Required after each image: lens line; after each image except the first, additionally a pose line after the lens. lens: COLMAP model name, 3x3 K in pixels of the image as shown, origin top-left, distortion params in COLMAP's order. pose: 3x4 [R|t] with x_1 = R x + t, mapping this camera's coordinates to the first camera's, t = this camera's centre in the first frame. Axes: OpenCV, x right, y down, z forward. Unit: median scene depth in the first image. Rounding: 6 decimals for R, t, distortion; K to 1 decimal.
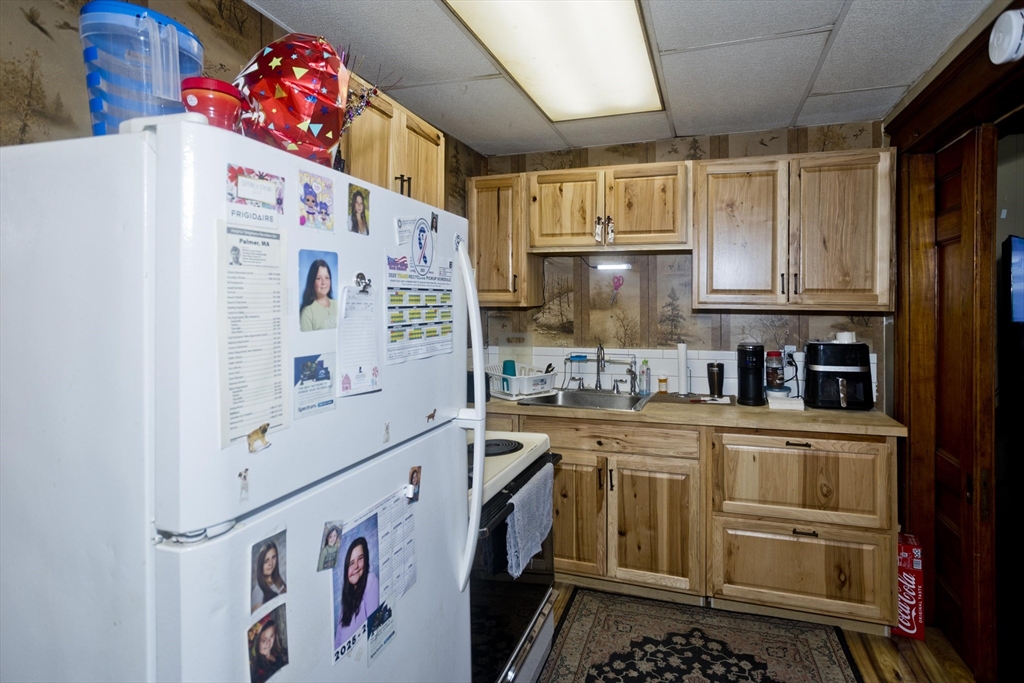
lens RADIAL K [[488.0, 0, 562.6], [0, 488.0, 310.3], [0, 0, 1]] dist [-0.027281, 0.000107]
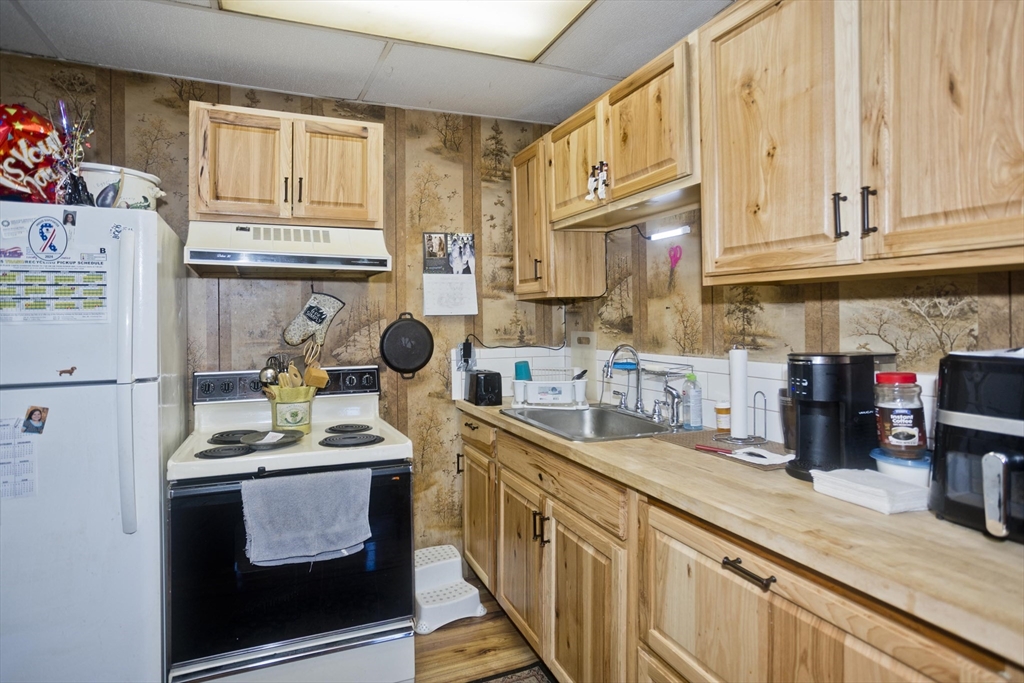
lens RADIAL K [[515.4, 0, 513.6], [0, 515.4, 322.1], [0, 0, 1]] dist [-0.044156, 0.025250]
pose [[0.614138, -0.007768, -0.789160, 0.584294], [0.004479, 0.999970, -0.006357, 0.040515], [0.789186, 0.000369, 0.614155, 0.438987]]
